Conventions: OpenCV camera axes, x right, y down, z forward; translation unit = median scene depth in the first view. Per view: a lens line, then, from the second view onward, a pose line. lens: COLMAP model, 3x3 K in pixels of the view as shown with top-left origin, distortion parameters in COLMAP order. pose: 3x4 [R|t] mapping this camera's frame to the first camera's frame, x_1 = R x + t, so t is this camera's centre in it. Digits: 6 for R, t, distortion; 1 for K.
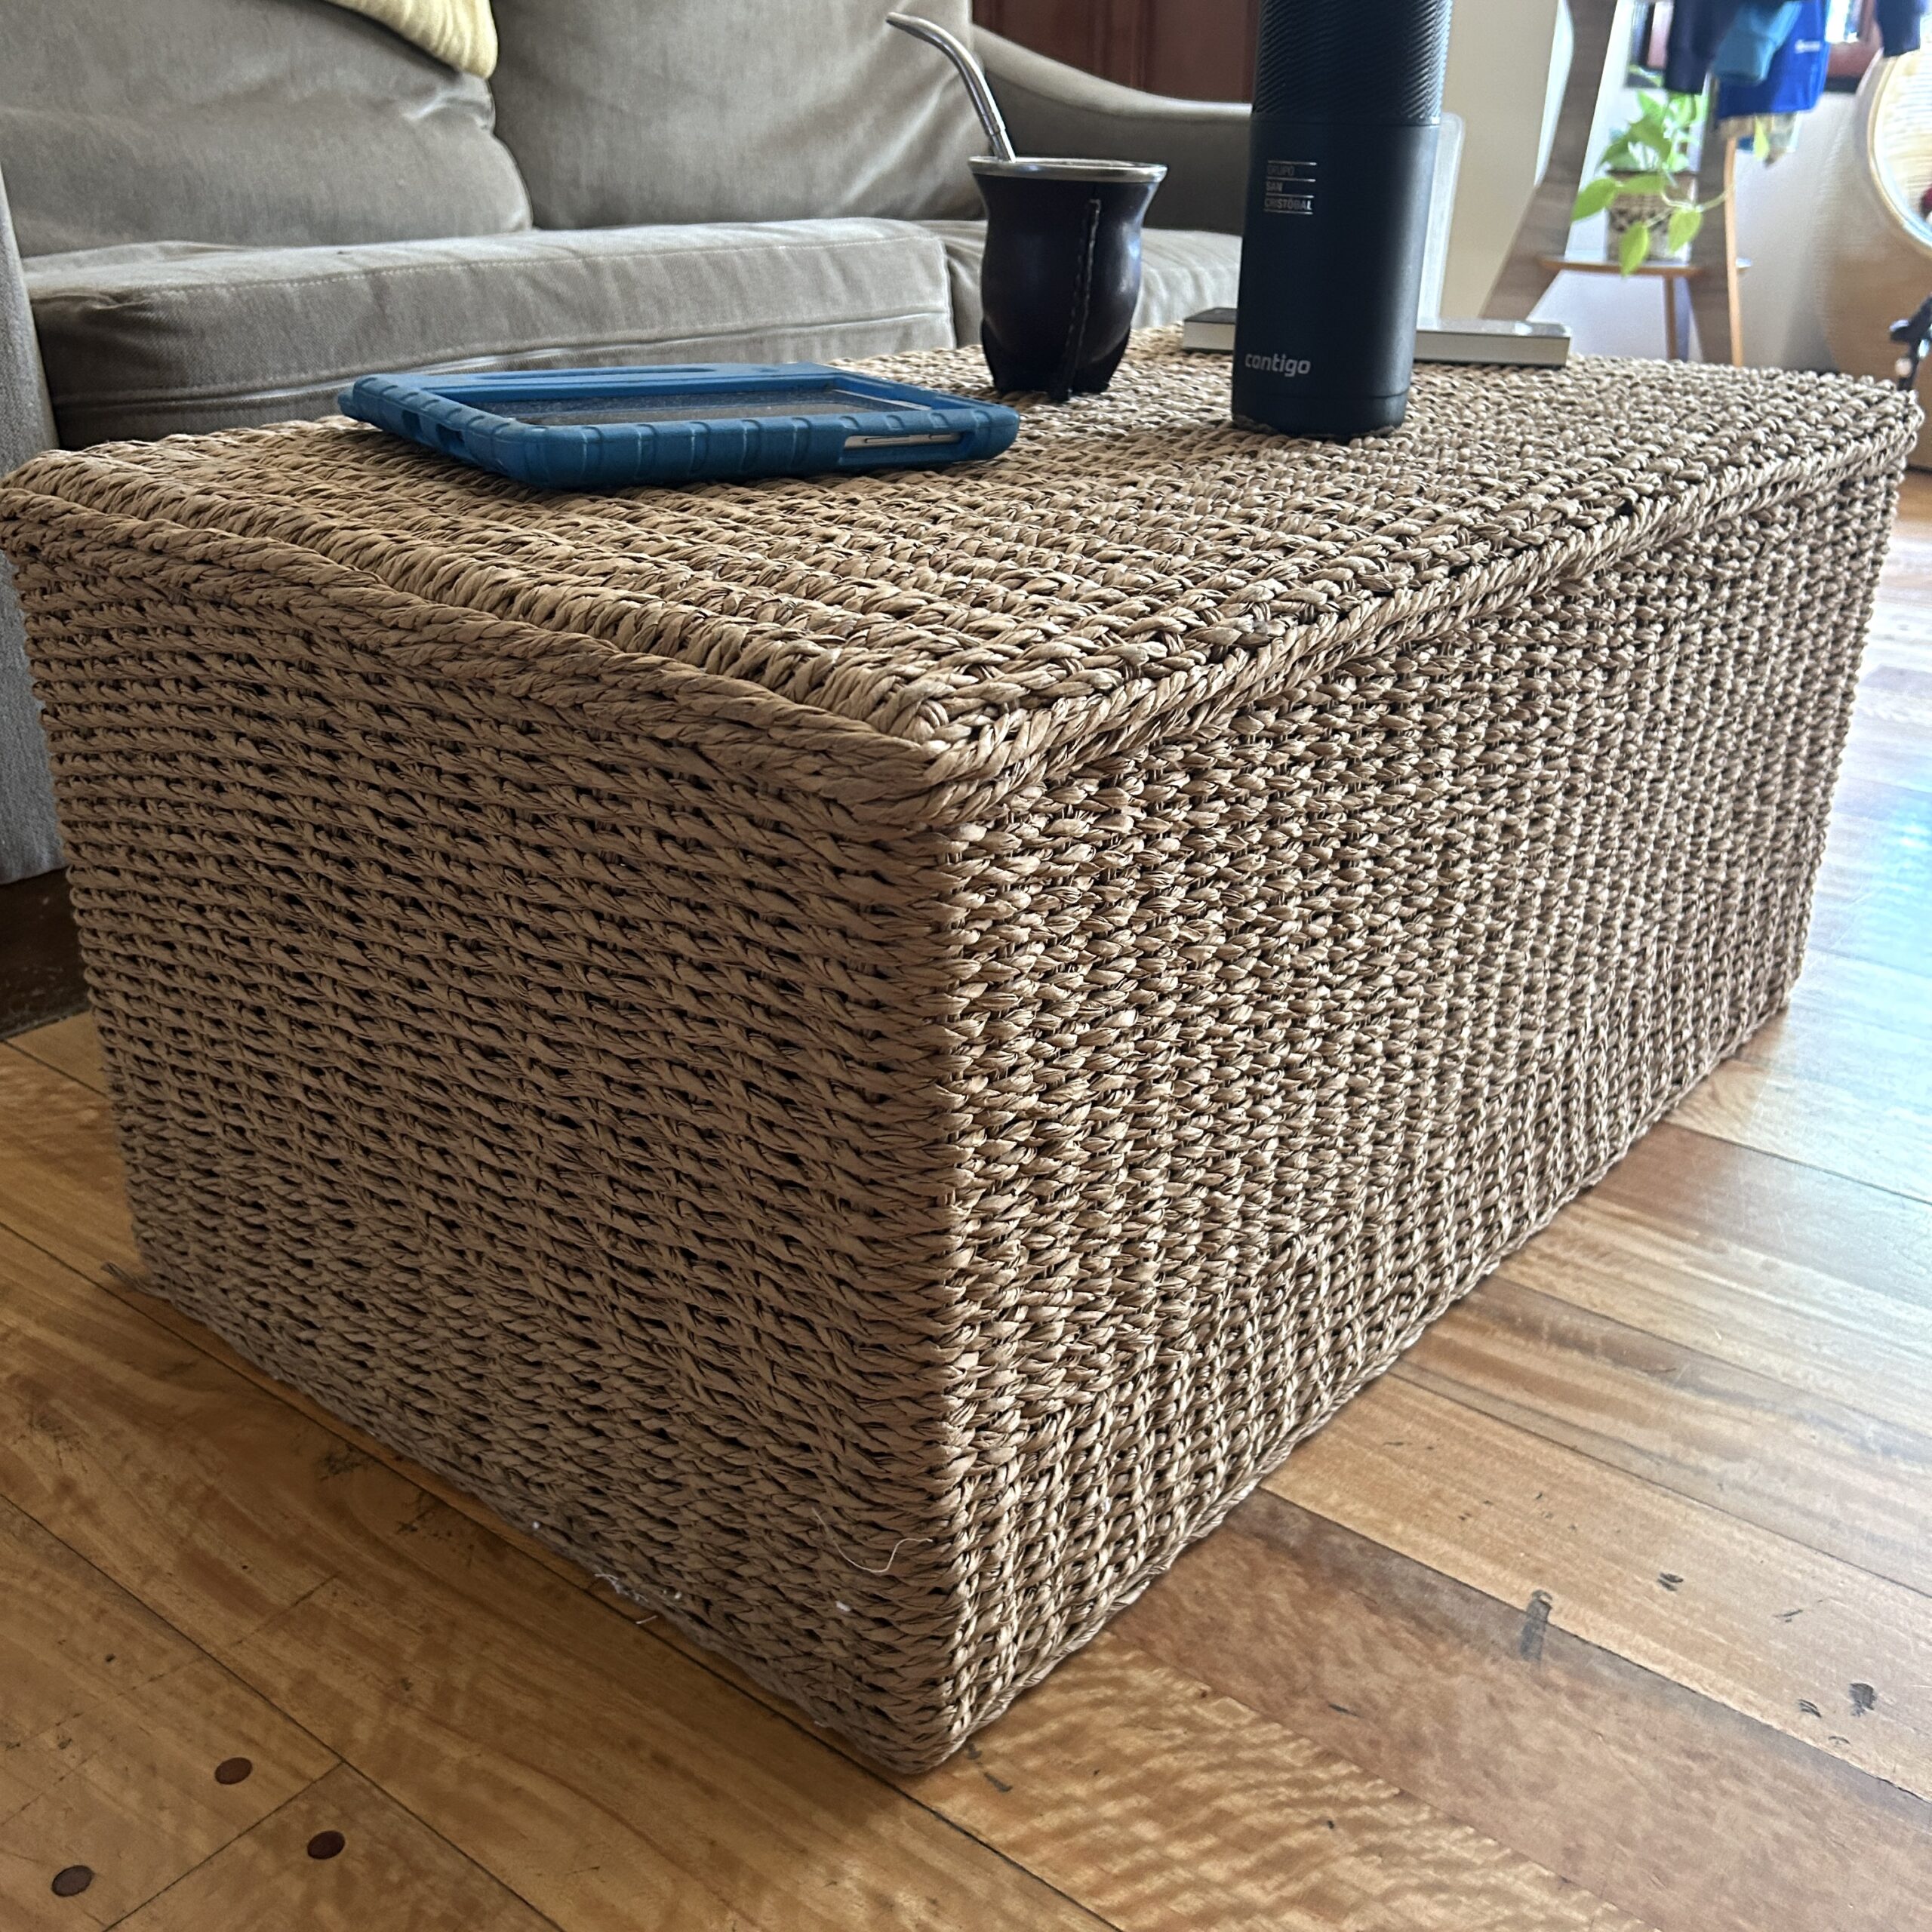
lens RADIAL K [[2031.6, 0, 966.0], [0, 2031.6, 966.0], [0, 0, 1]] dist [0.155353, -0.792149]
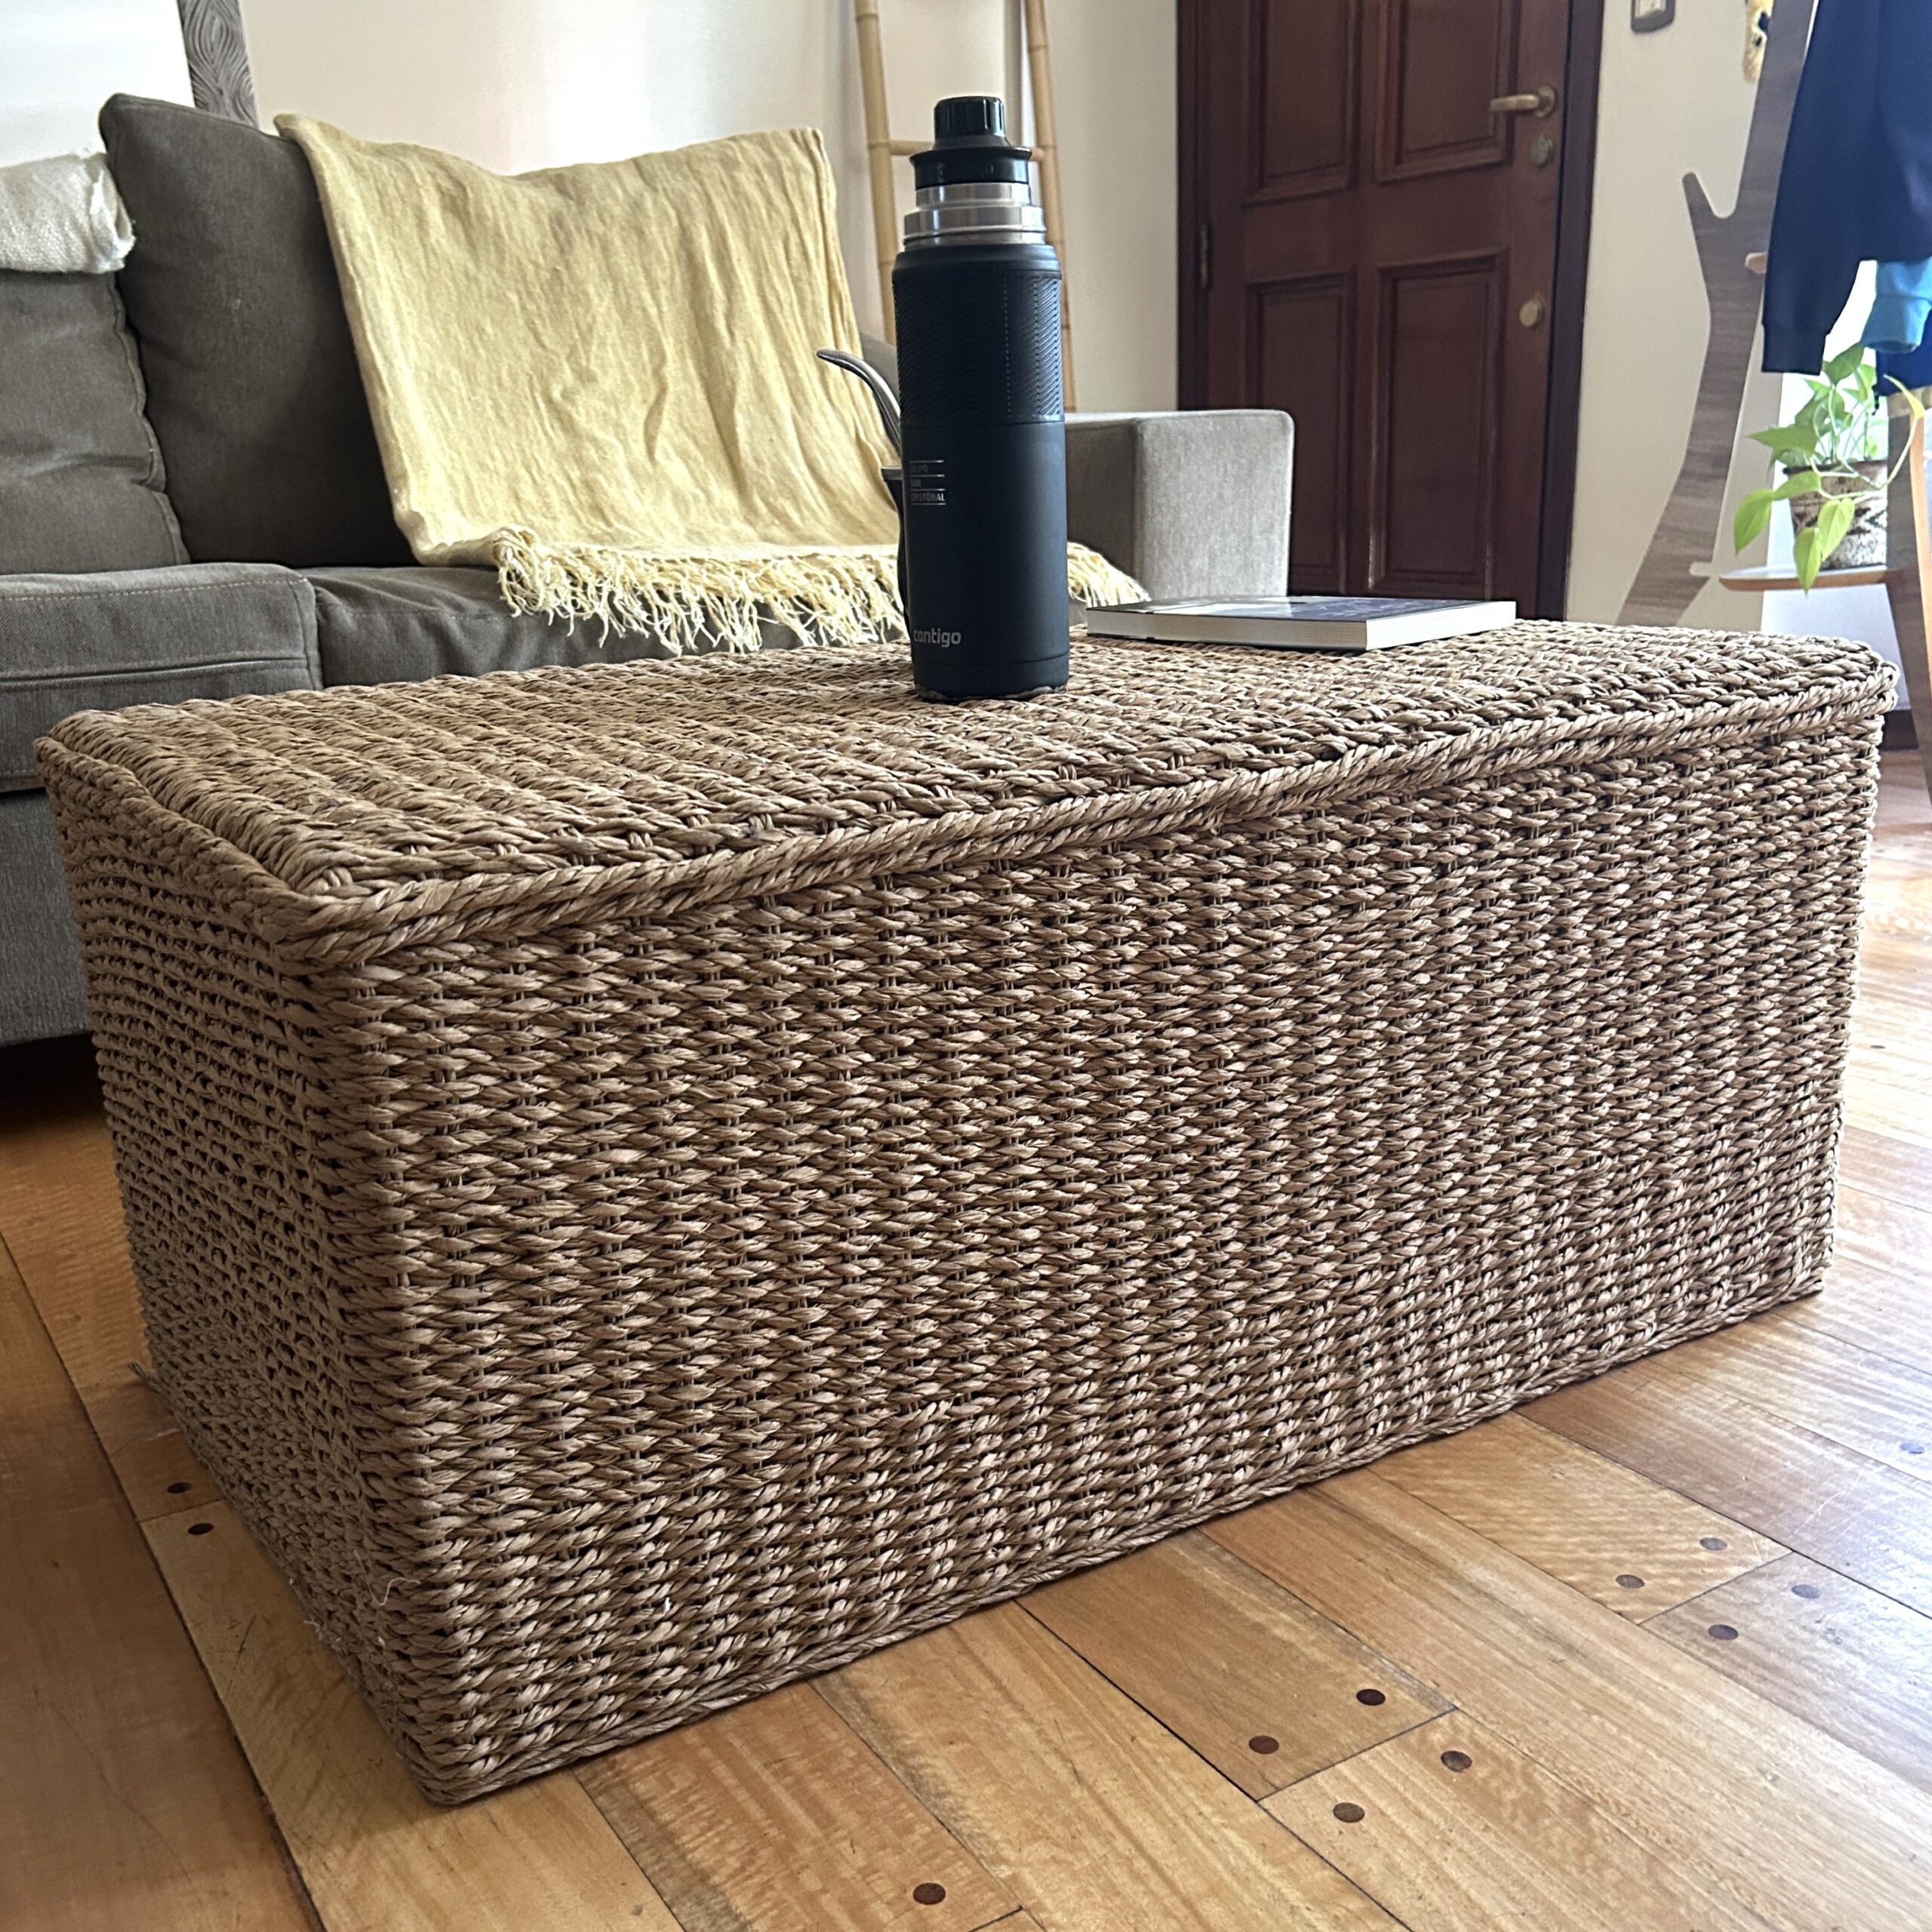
lens RADIAL K [[2031.6, 0, 966.0], [0, 2031.6, 966.0], [0, 0, 1]] dist [0.155353, -0.792149]
pose [[0.943594, 0.063661, -0.324927, 0.658174], [-0.103800, 0.988748, -0.107718, 0.024490], [0.314413, 0.135369, 0.939585, -0.057488]]
